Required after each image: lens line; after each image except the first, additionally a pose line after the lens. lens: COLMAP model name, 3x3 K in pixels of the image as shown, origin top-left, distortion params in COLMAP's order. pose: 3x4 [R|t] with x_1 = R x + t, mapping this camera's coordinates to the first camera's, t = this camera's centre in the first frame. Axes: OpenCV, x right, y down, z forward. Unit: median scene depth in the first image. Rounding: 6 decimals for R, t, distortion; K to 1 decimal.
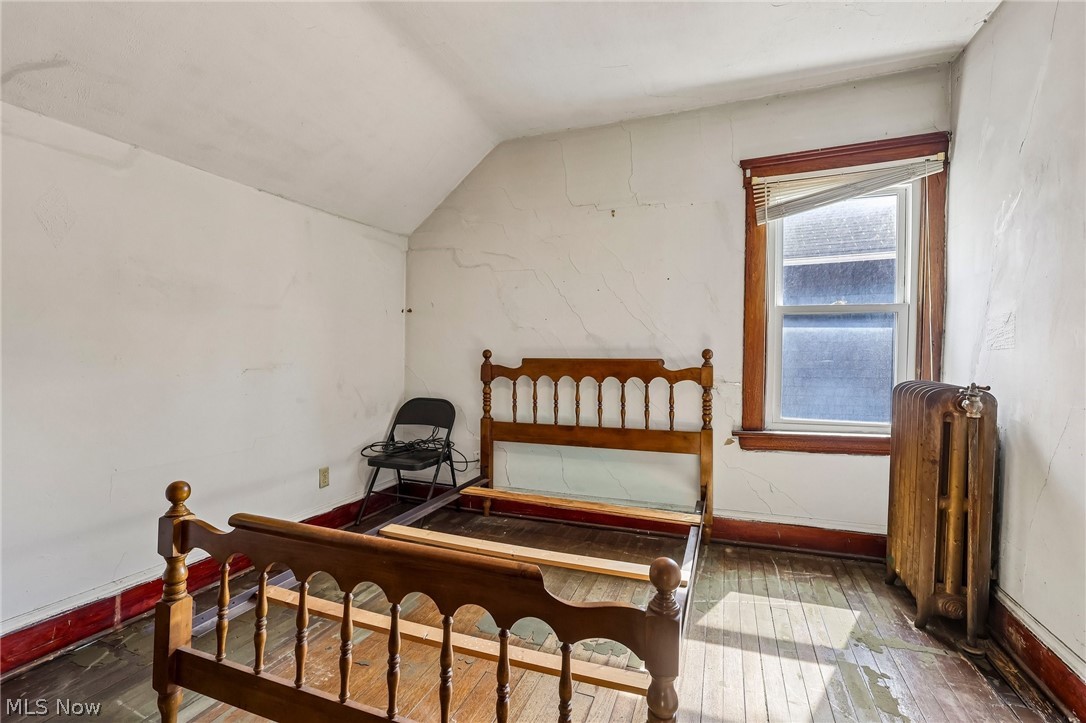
lens RADIAL K [[508.9, 0, 543.0], [0, 508.9, 361.5], [0, 0, 1]] dist [0.013844, 0.000080]
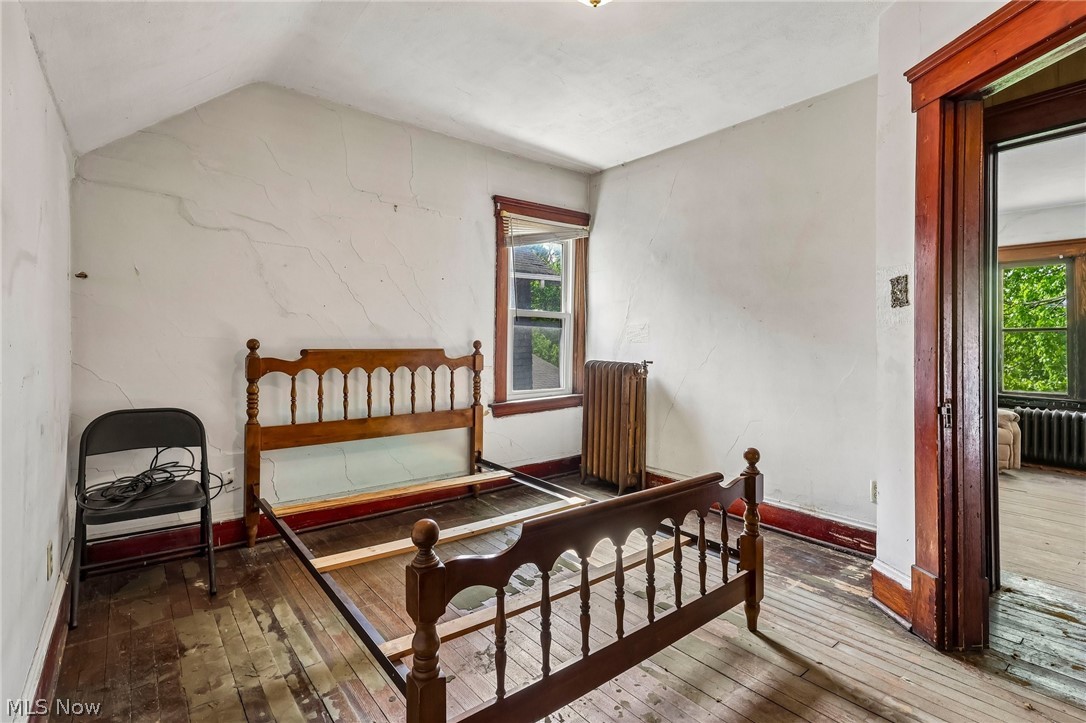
lens RADIAL K [[508.9, 0, 543.0], [0, 508.9, 361.5], [0, 0, 1]] dist [0.013844, 0.000080]
pose [[0.508596, -0.029559, 0.860498, -0.630568], [0.009758, 0.999544, 0.028568, -0.006909], [-0.860950, -0.006133, 0.508653, 0.221139]]
